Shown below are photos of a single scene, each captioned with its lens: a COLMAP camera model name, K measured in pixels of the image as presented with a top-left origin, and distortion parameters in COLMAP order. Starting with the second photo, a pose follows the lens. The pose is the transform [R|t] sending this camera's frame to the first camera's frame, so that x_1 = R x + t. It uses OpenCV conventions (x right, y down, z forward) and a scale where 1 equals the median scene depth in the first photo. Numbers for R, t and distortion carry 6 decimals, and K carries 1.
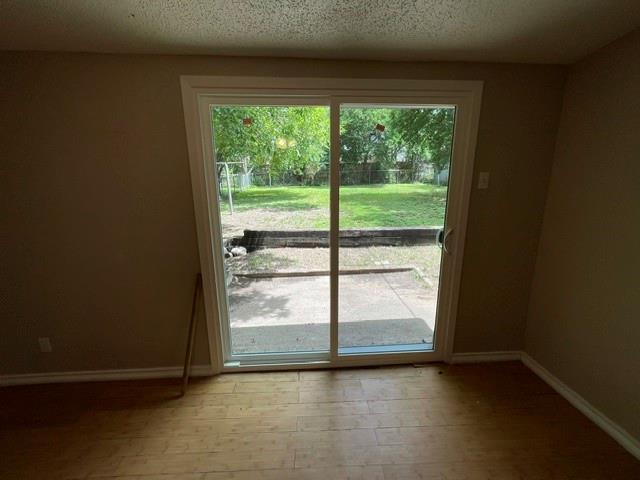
lens RADIAL K [[259.9, 0, 321.1], [0, 259.9, 239.9], [0, 0, 1]] dist [0.000785, 0.000011]
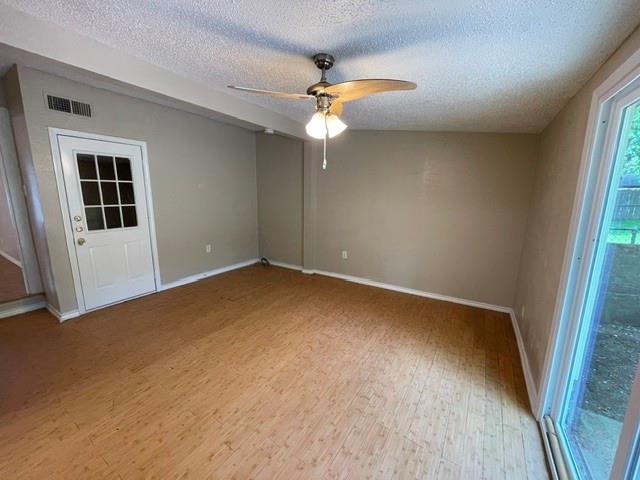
lens RADIAL K [[259.9, 0, 321.1], [0, 259.9, 239.9], [0, 0, 1]] dist [0.000785, 0.000011]
pose [[-0.578596, 0.141015, -0.803331, 0.094500], [-0.178277, 0.939258, 0.293279, -0.026972], [0.795892, 0.312906, -0.518311, 0.099826]]
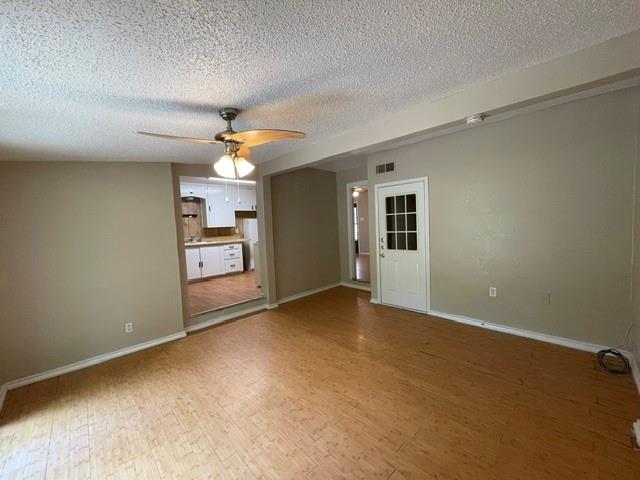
lens RADIAL K [[259.9, 0, 321.1], [0, 259.9, 239.9], [0, 0, 1]] dist [0.000785, 0.000011]
pose [[-0.650785, -0.018070, 0.759047, -0.164031], [0.196981, 0.961468, 0.191775, -0.021952], [-0.733265, 0.274322, -0.622149, 0.079958]]
